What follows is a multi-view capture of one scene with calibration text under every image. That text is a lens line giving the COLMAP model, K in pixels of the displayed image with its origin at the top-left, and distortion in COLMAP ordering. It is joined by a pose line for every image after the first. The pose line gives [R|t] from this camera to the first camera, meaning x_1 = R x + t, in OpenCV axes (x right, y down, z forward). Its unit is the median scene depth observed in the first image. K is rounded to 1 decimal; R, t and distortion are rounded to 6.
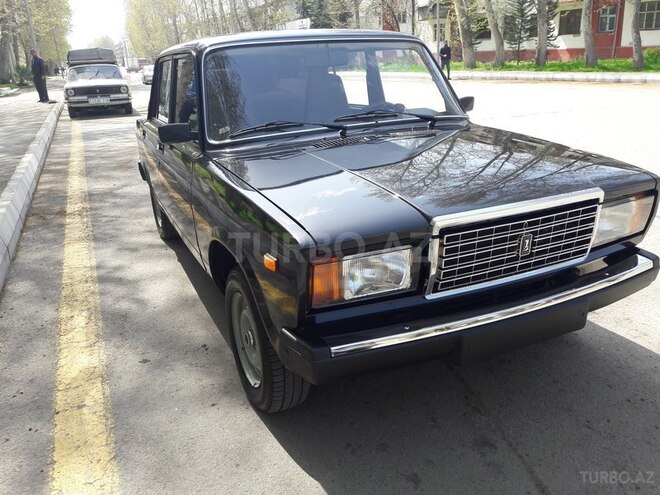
lens RADIAL K [[520.2, 0, 329.7], [0, 520.2, 261.7], [0, 0, 1]] dist [0.089829, -0.169227]
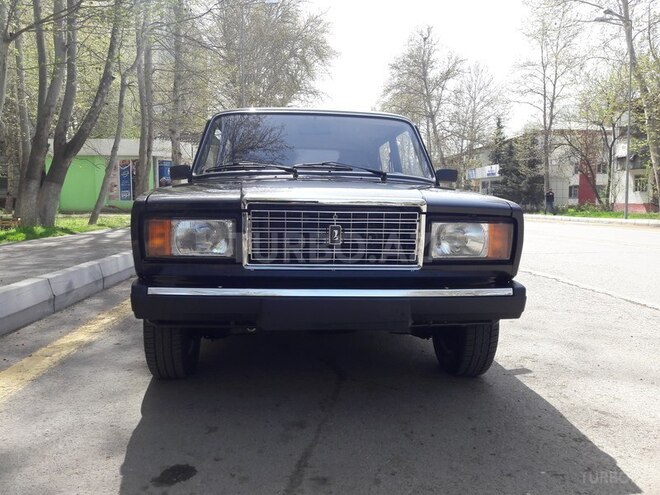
lens RADIAL K [[520.2, 0, 329.7], [0, 520.2, 261.7], [0, 0, 1]] dist [0.089829, -0.169227]
pose [[0.936563, 0.091704, -0.338290, 0.519373], [-0.173240, 0.960145, -0.219340, 0.192784], [0.304693, 0.264031, 0.915123, -0.022711]]
